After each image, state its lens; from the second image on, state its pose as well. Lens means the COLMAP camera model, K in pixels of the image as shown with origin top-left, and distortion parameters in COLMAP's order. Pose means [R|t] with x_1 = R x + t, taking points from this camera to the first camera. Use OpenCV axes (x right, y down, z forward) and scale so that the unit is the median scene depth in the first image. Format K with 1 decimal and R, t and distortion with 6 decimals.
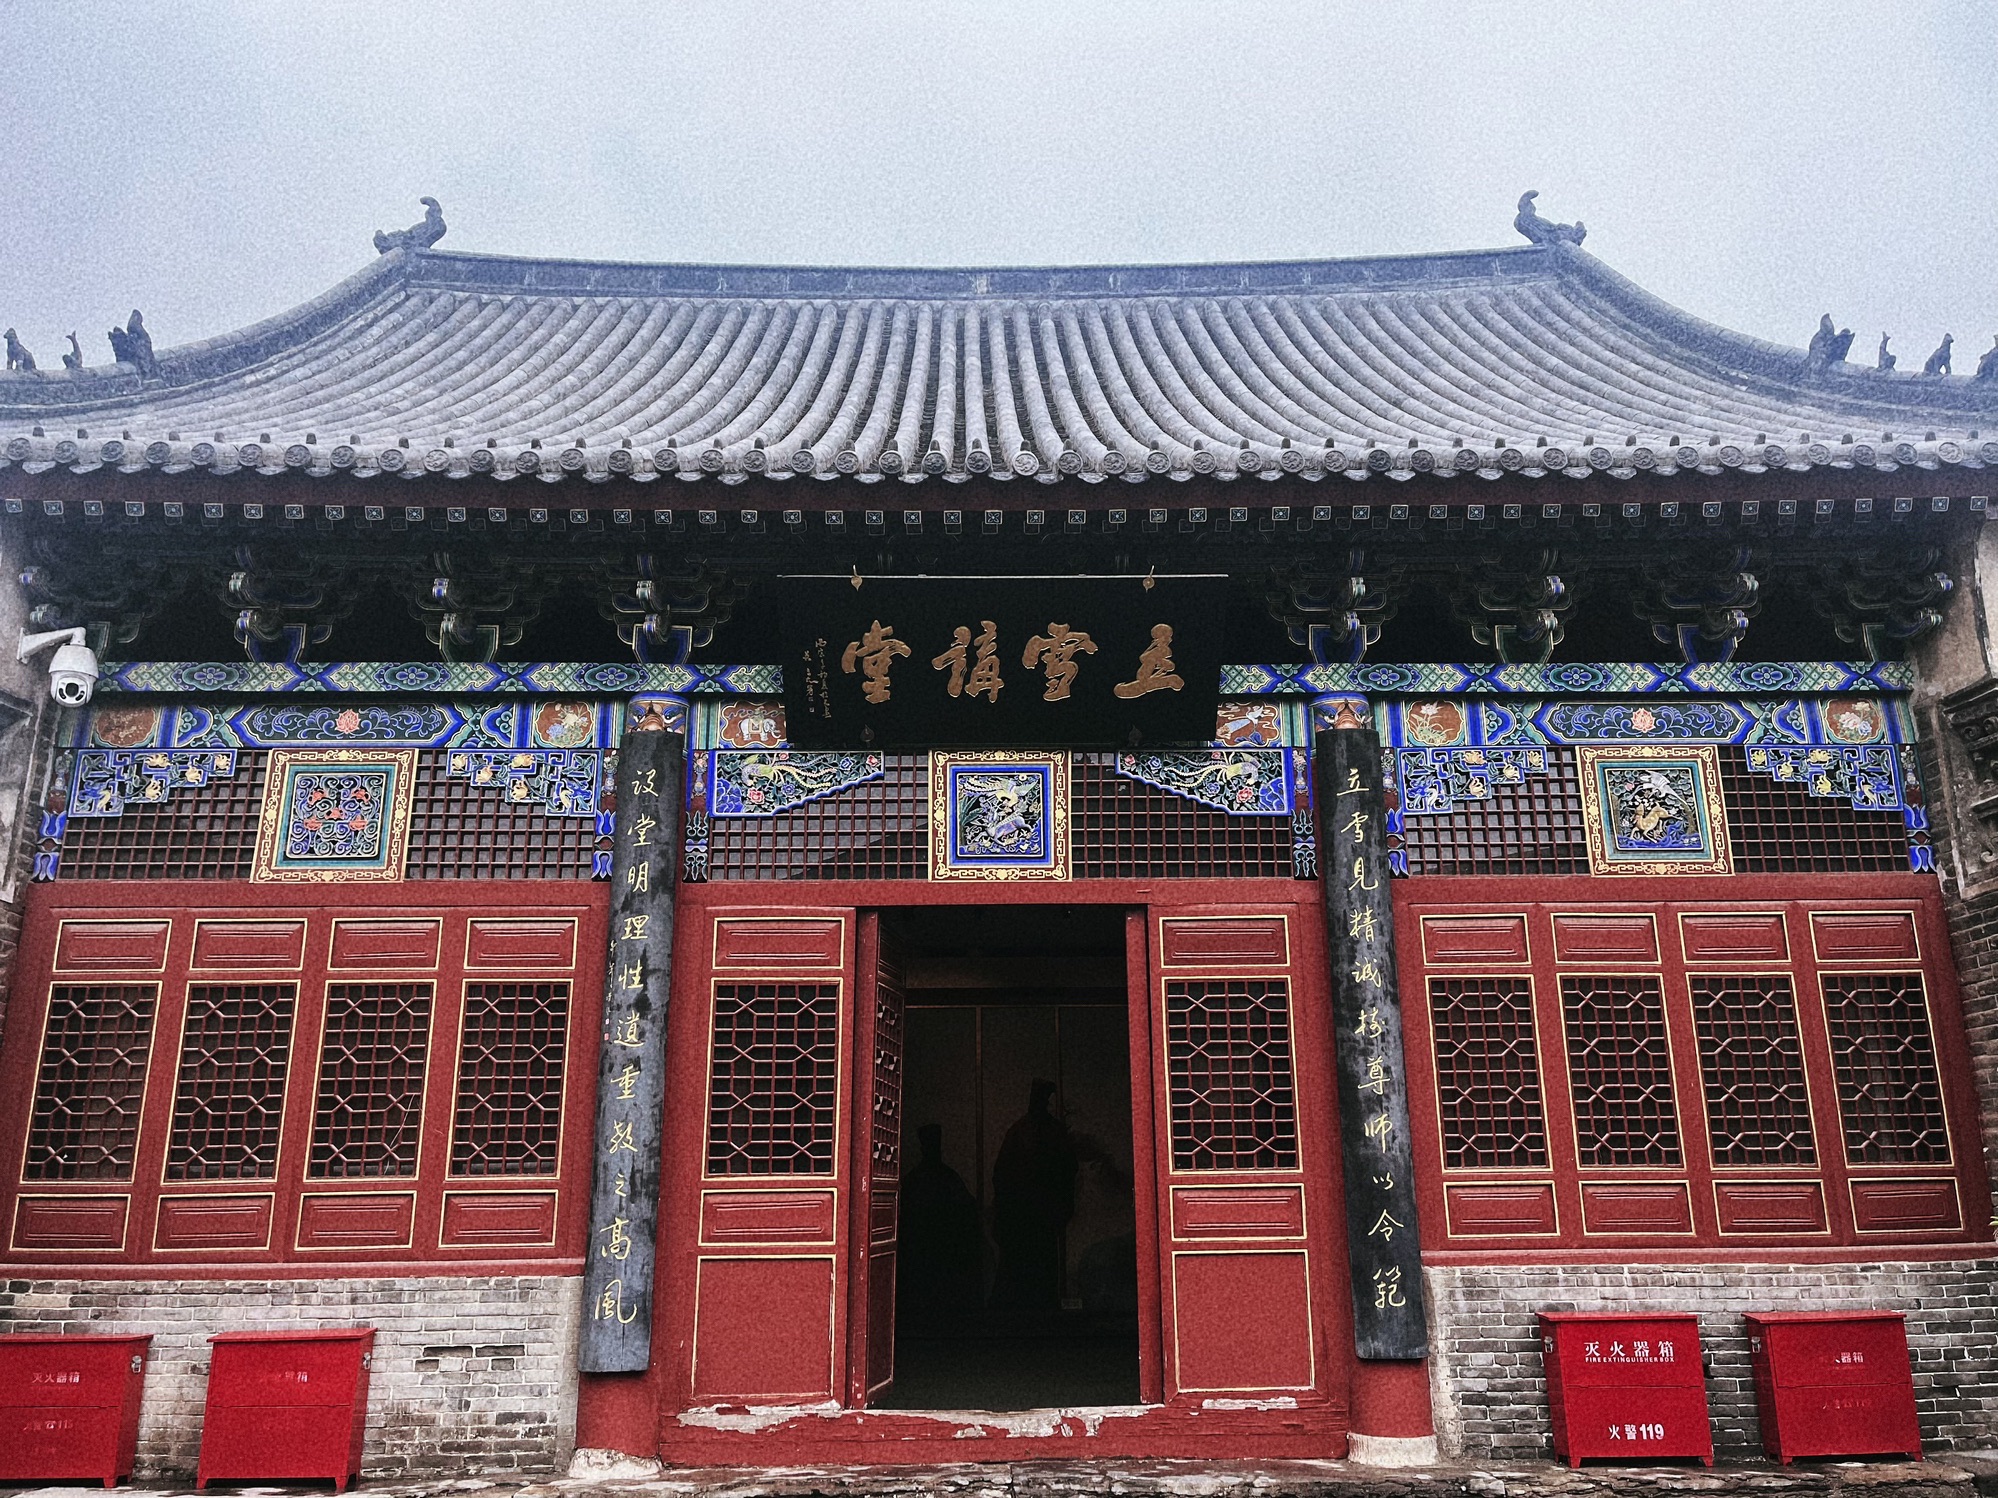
lens RADIAL K [[1590.2, 0, 1004.5], [0, 1590.2, 754.2], [0, 0, 1]] dist [0.063726, -0.055135]
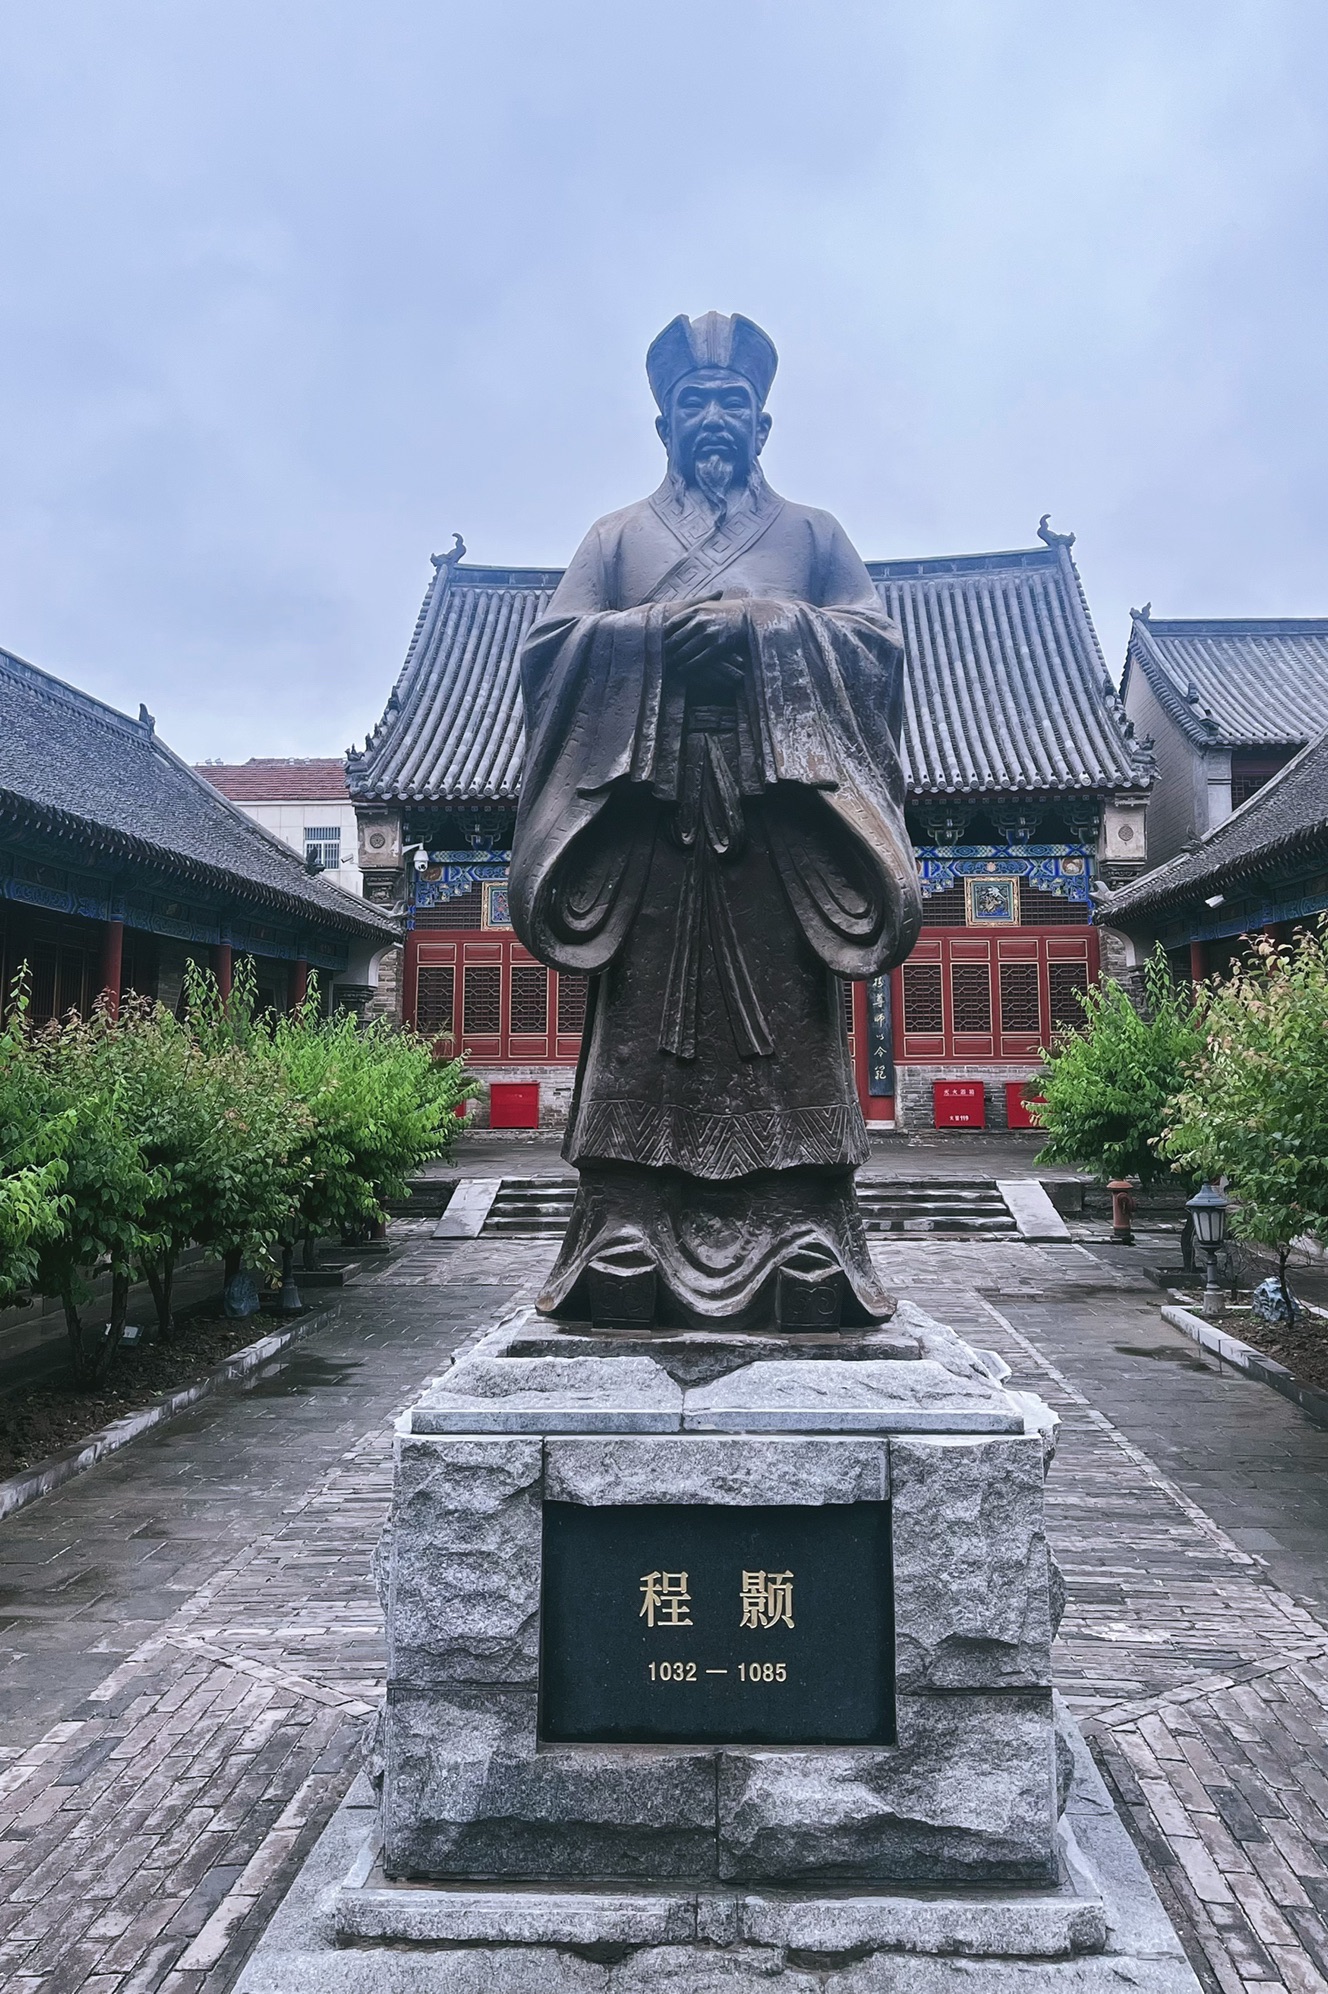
lens RADIAL K [[1794.6, 0, 670.7], [0, 1794.6, 815.8], [0, 0, 1]] dist [0.062879, 0.004942]
pose [[0.996851, -0.004796, -0.079153, 0.111218], [0.015080, 0.991420, 0.129842, -0.514815], [0.077851, -0.130627, 0.988370, -2.023570]]
